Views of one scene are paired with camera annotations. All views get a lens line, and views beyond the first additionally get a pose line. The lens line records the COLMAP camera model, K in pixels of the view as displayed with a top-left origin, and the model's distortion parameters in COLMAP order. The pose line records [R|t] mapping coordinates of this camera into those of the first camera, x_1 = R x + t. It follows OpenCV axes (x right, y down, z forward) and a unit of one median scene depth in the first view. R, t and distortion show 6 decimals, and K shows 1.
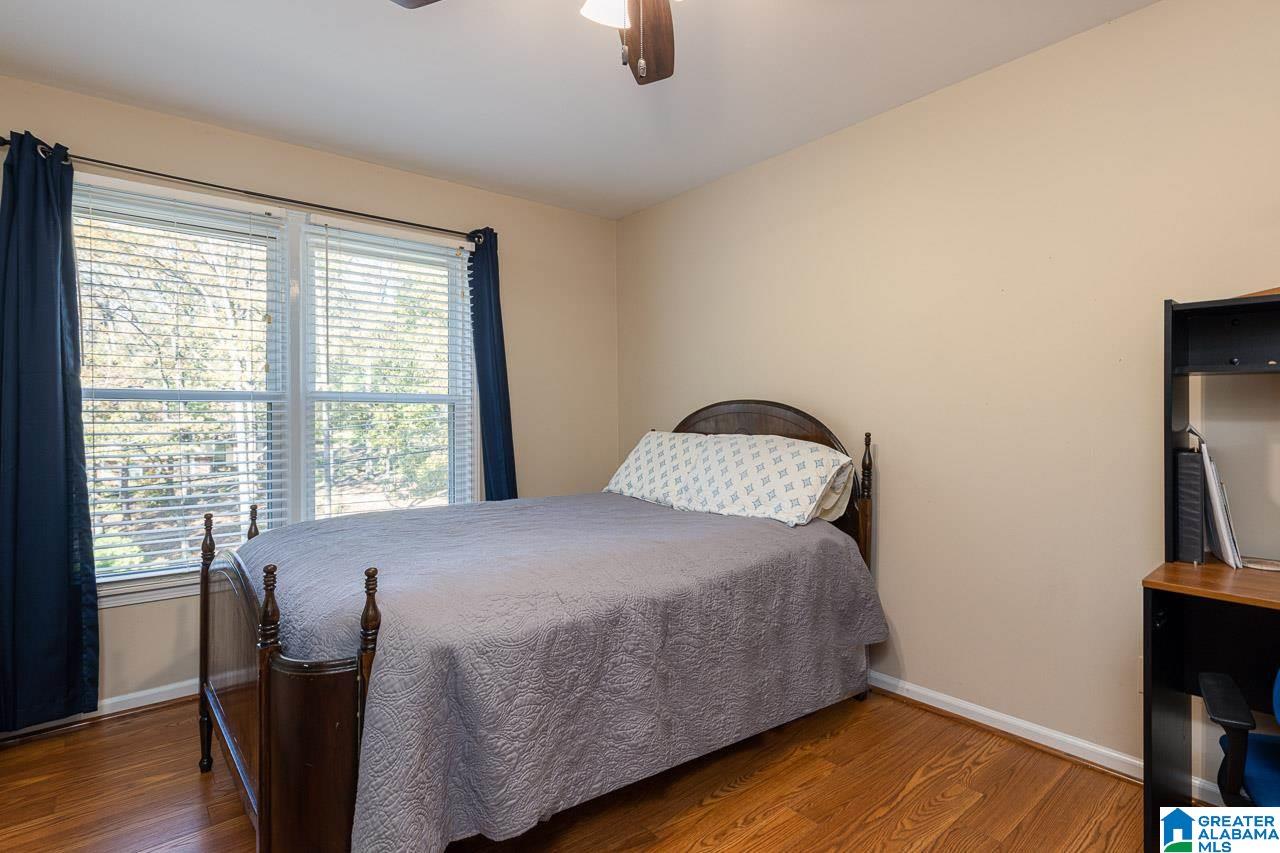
lens RADIAL K [[631.2, 0, 638.0], [0, 631.2, 416.5], [0, 0, 1]] dist [0.002313, -0.000006]
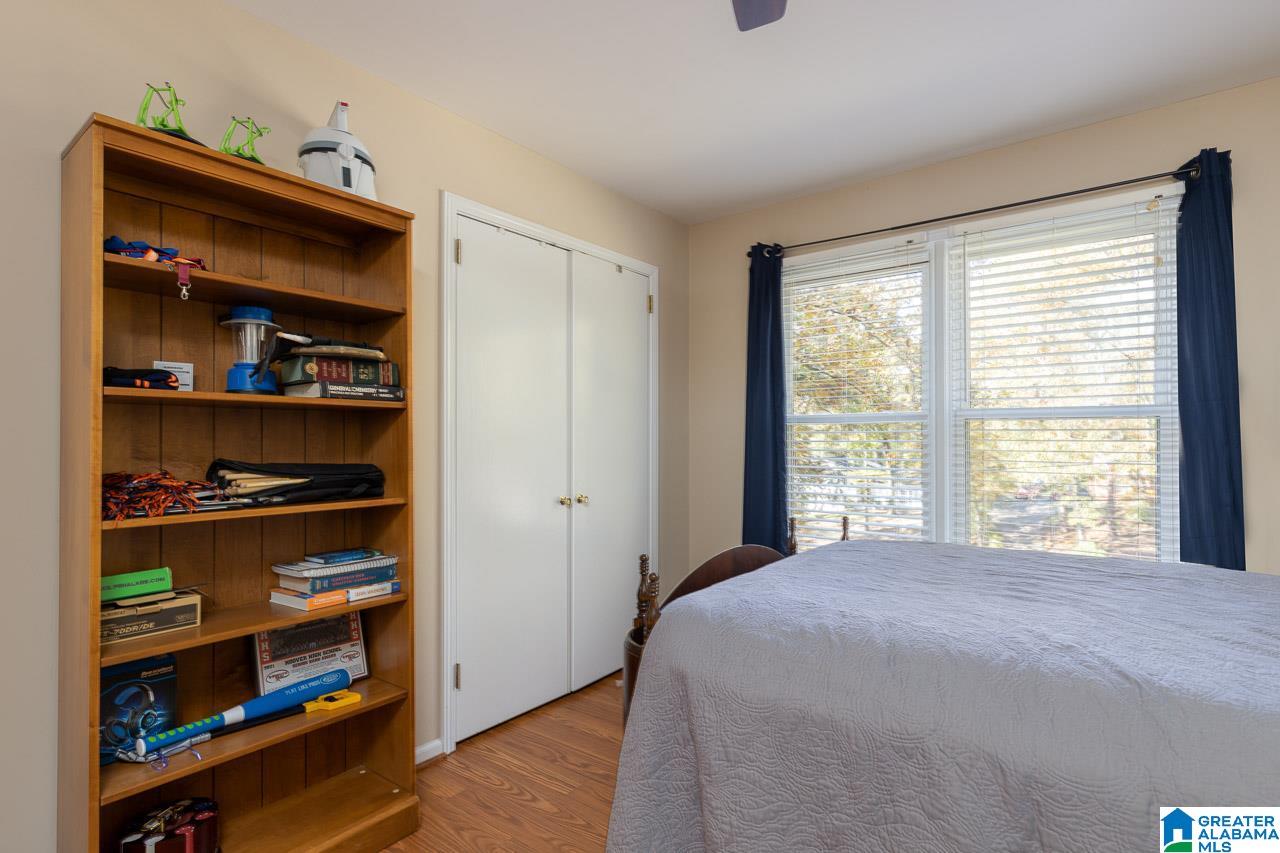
lens RADIAL K [[631.2, 0, 638.0], [0, 631.2, 416.5], [0, 0, 1]] dist [0.002313, -0.000006]
pose [[0.228878, -0.028874, -0.973027, 0.304937], [0.005413, 0.999582, -0.028389, -0.006359], [0.973440, 0.001230, 0.228939, 0.315212]]
